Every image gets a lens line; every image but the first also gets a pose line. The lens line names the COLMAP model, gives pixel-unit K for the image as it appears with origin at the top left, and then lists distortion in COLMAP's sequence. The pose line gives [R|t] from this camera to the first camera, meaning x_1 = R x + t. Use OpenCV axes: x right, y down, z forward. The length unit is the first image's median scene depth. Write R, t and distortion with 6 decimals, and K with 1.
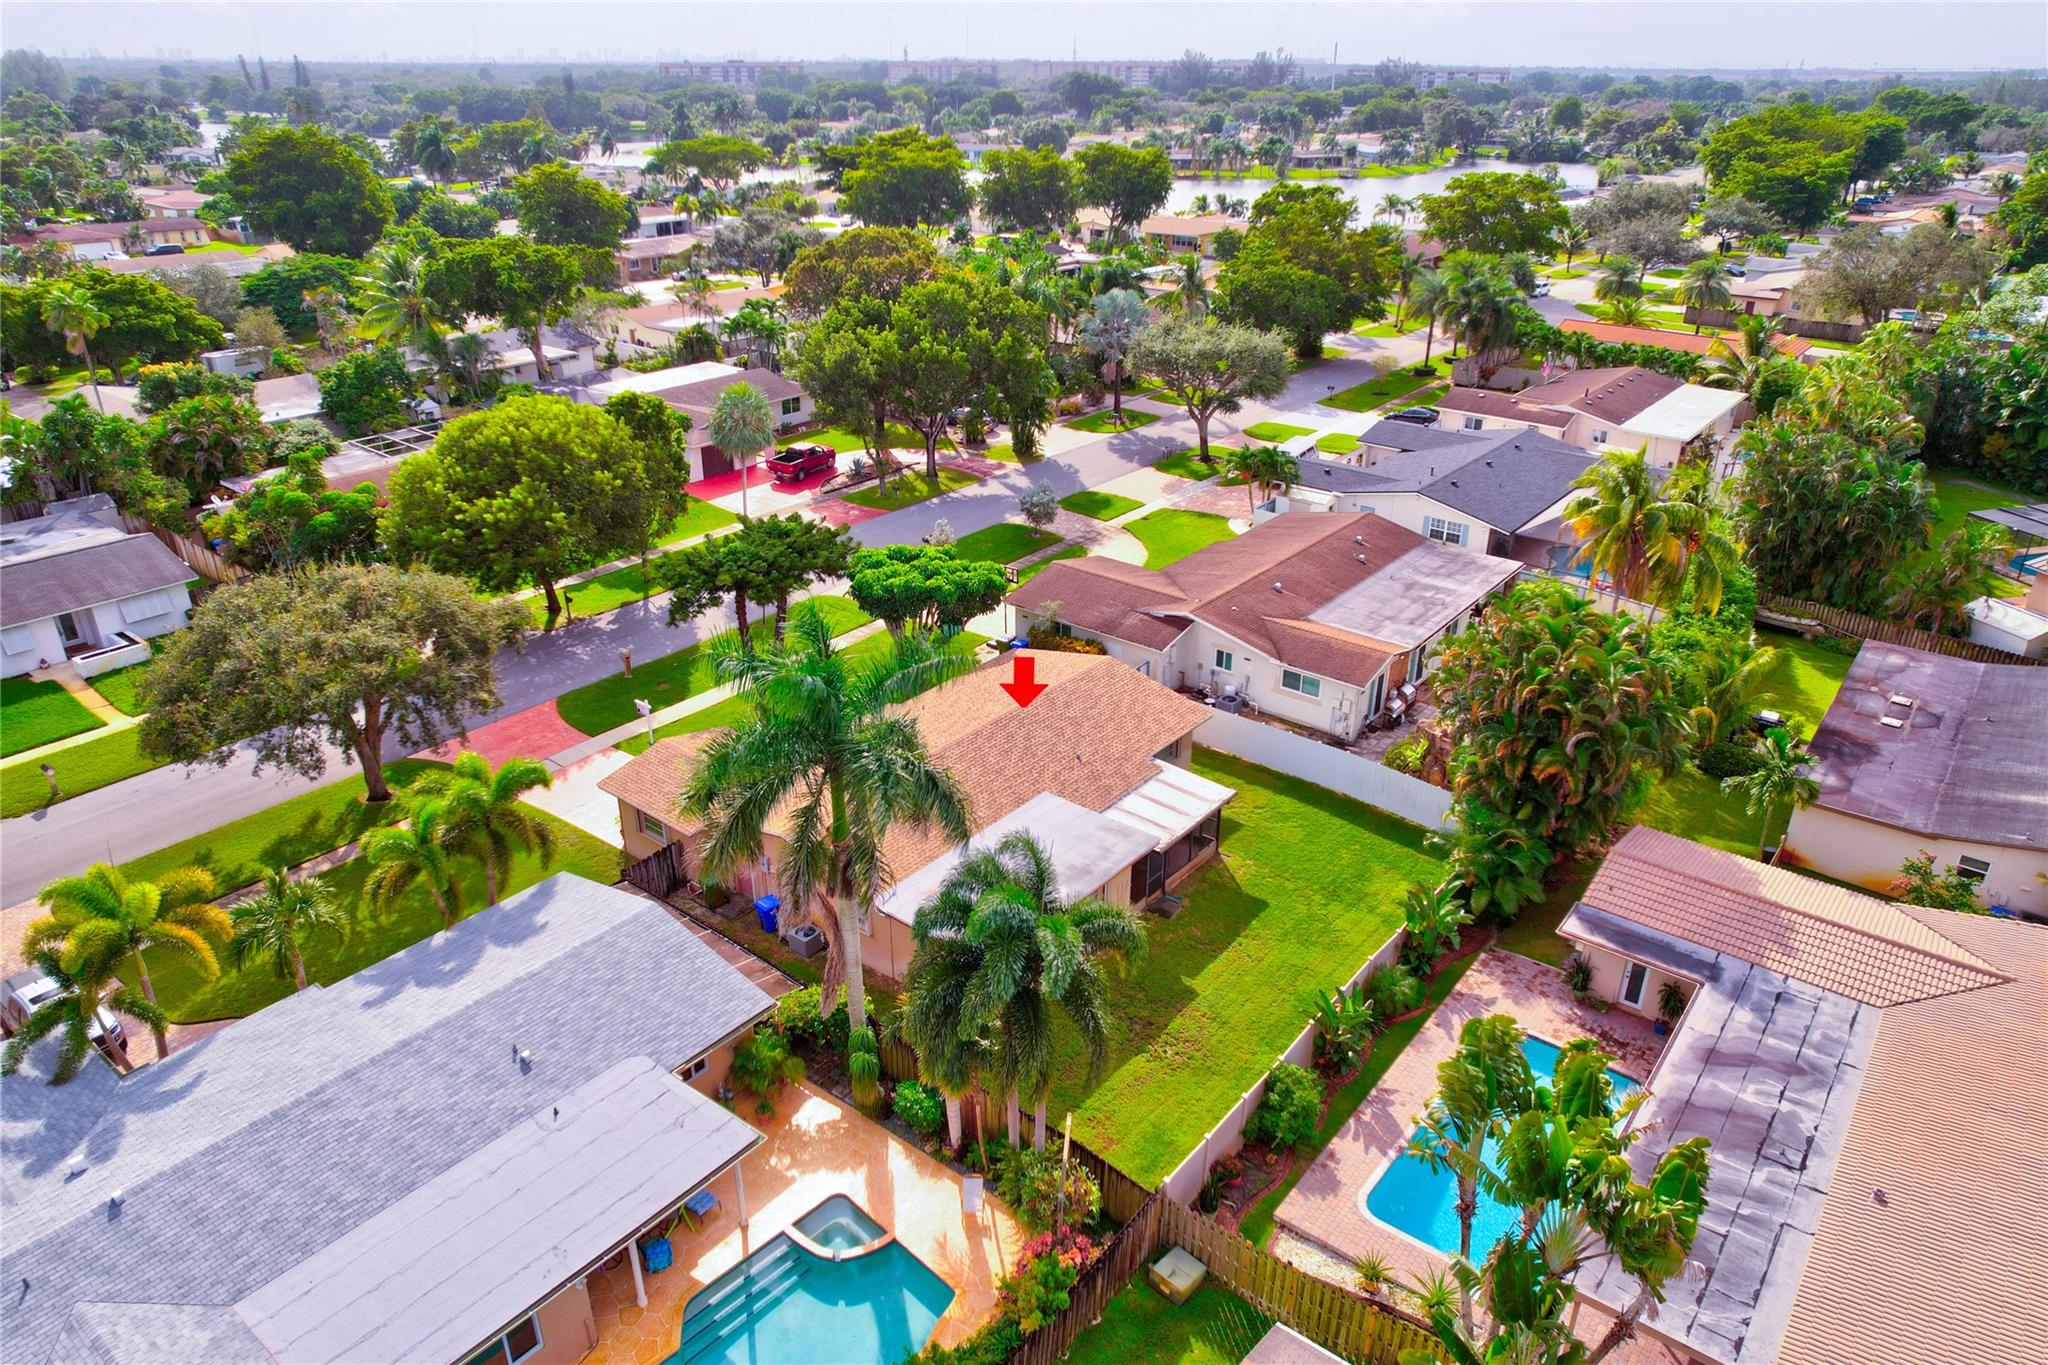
lens RADIAL K [[1303.9, 0, 1033.3], [0, 1303.9, 687.6], [0, 0, 1]] dist [-0.000210, 0.000488]
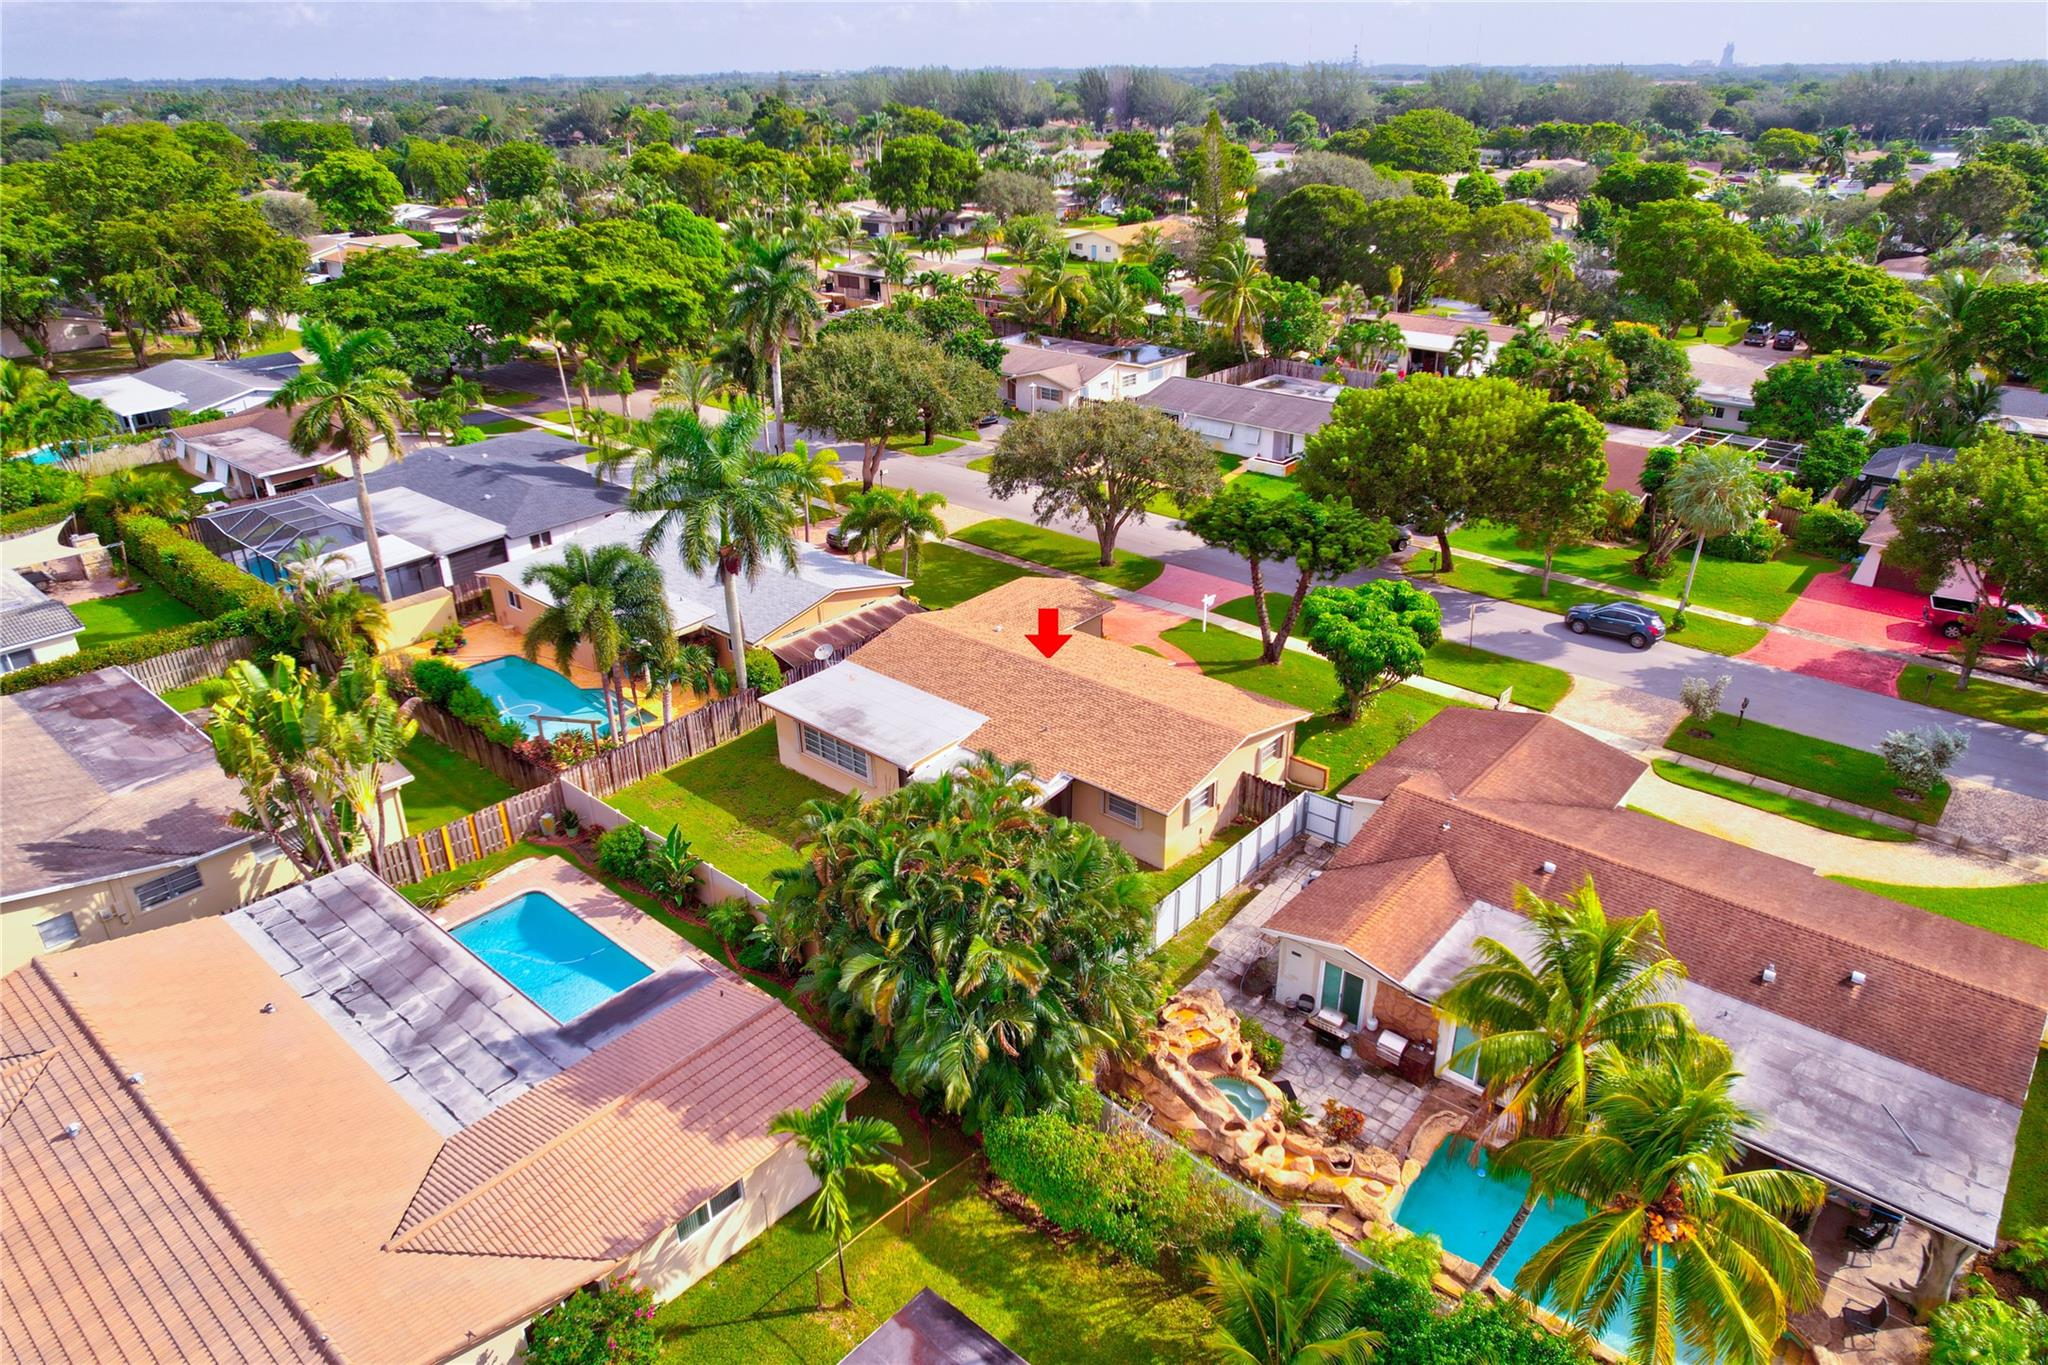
lens RADIAL K [[1303.9, 0, 1033.1], [0, 1303.9, 677.2], [0, 0, 1]] dist [-0.000210, 0.000488]
pose [[-0.046563, 0.423937, -0.904494, 1.365411], [-0.429930, 0.808814, 0.401224, -0.561086], [0.901661, 0.407551, 0.144602, 1.158478]]
